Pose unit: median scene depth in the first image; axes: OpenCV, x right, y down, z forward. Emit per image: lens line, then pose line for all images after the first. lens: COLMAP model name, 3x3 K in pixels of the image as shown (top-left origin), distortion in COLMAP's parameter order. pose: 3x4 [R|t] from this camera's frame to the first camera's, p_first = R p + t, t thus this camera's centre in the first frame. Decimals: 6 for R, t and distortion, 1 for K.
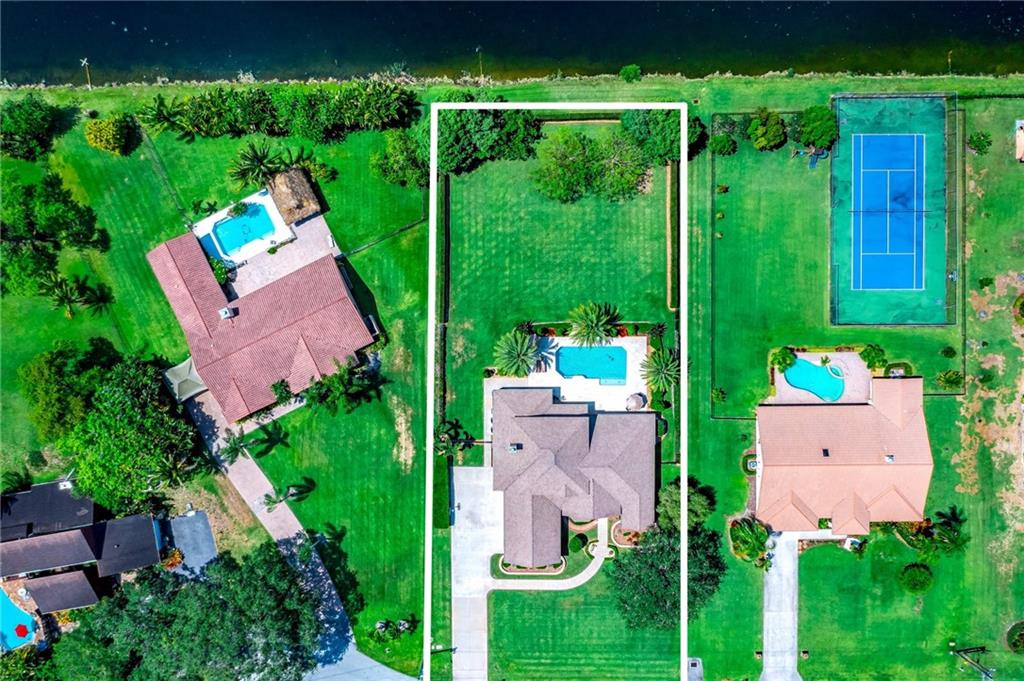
lens RADIAL K [[830.9, 0, 512.0], [0, 830.9, 340.5], [0, 0, 1]] dist [-0.003153, 0.000109]
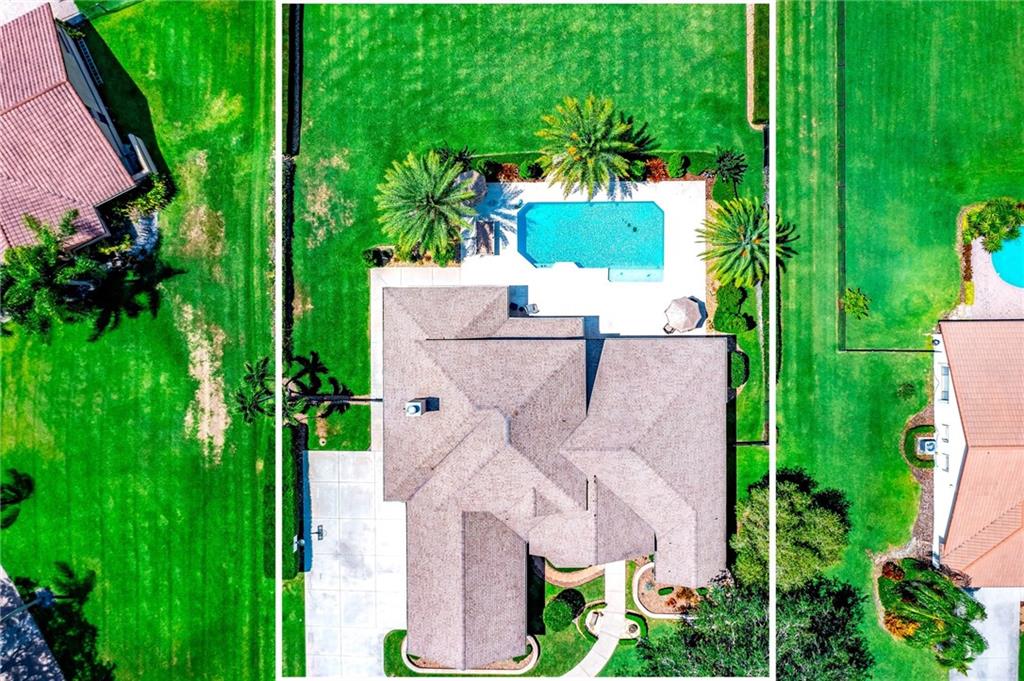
lens RADIAL K [[819.6, 0, 512.6], [0, 819.6, 324.2], [0, 0, 1]] dist [-0.006412, 0.000698]
pose [[0.999987, -0.000341, -0.005183, 0.051864], [0.000258, 0.999871, -0.016041, 0.085766], [0.005188, 0.016040, 0.999858, 0.520568]]
